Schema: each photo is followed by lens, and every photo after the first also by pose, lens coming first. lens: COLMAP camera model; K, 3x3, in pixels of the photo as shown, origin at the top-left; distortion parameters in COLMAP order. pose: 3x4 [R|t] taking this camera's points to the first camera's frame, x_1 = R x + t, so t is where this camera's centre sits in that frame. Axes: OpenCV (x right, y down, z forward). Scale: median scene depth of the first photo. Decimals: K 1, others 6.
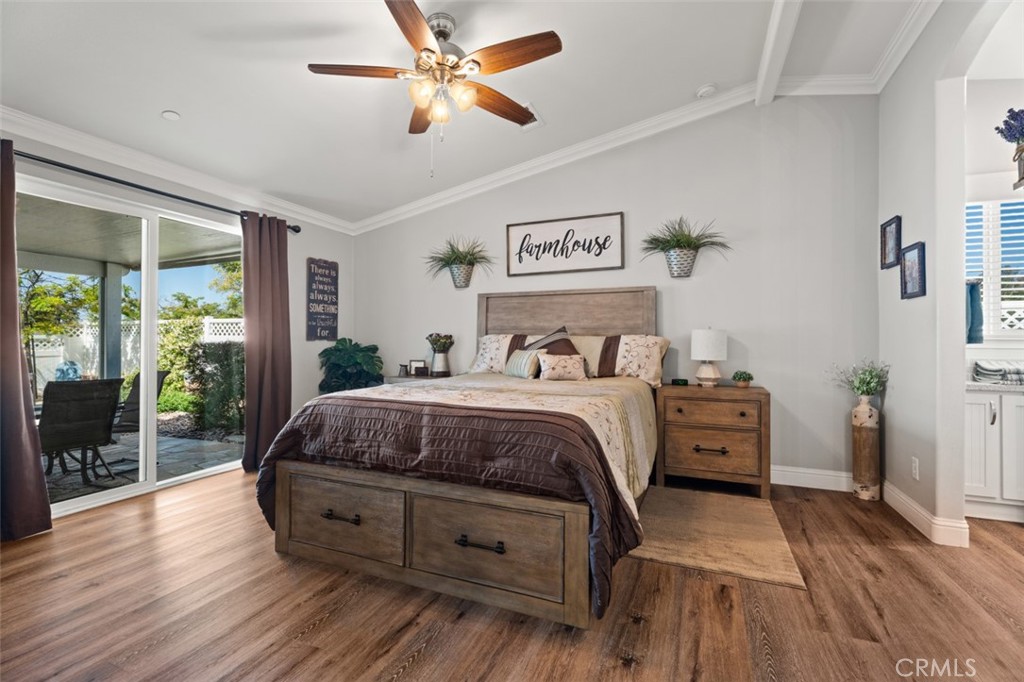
lens RADIAL K [[459.6, 0, 511.5], [0, 459.6, 337.9], [0, 0, 1]] dist [0.001442, -0.000403]
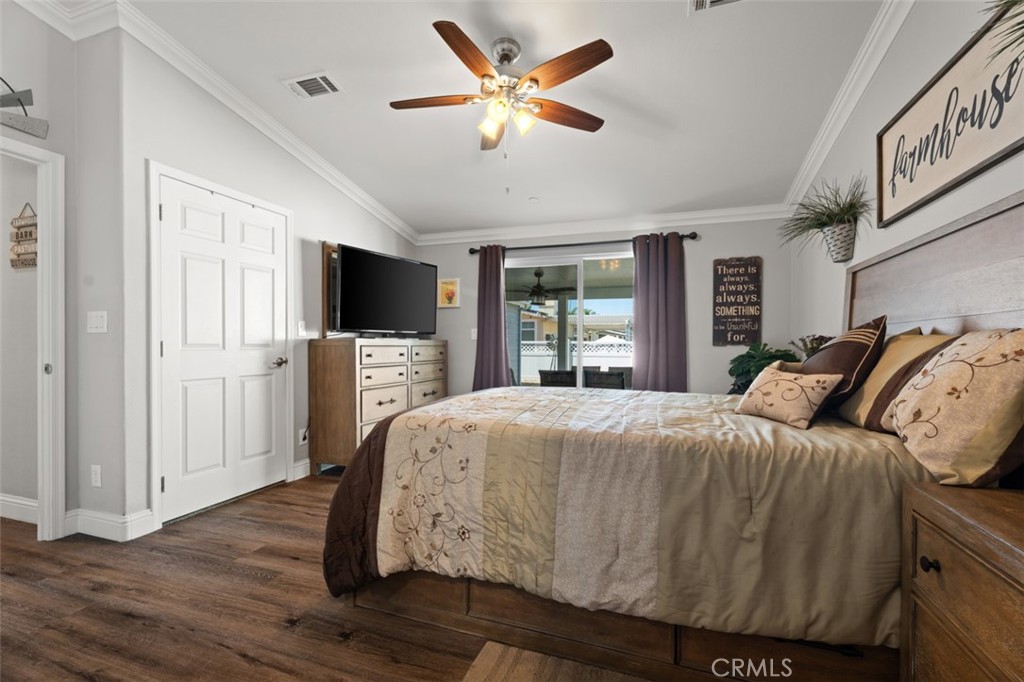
lens RADIAL K [[459.6, 0, 513.6], [0, 459.6, 347.5], [0, 0, 1]] dist [0.001442, -0.000403]
pose [[0.052446, 0.004710, -0.998613, 0.501989], [0.004087, 0.999979, 0.004931, 0.003158], [0.998615, -0.004340, 0.052426, 0.523792]]
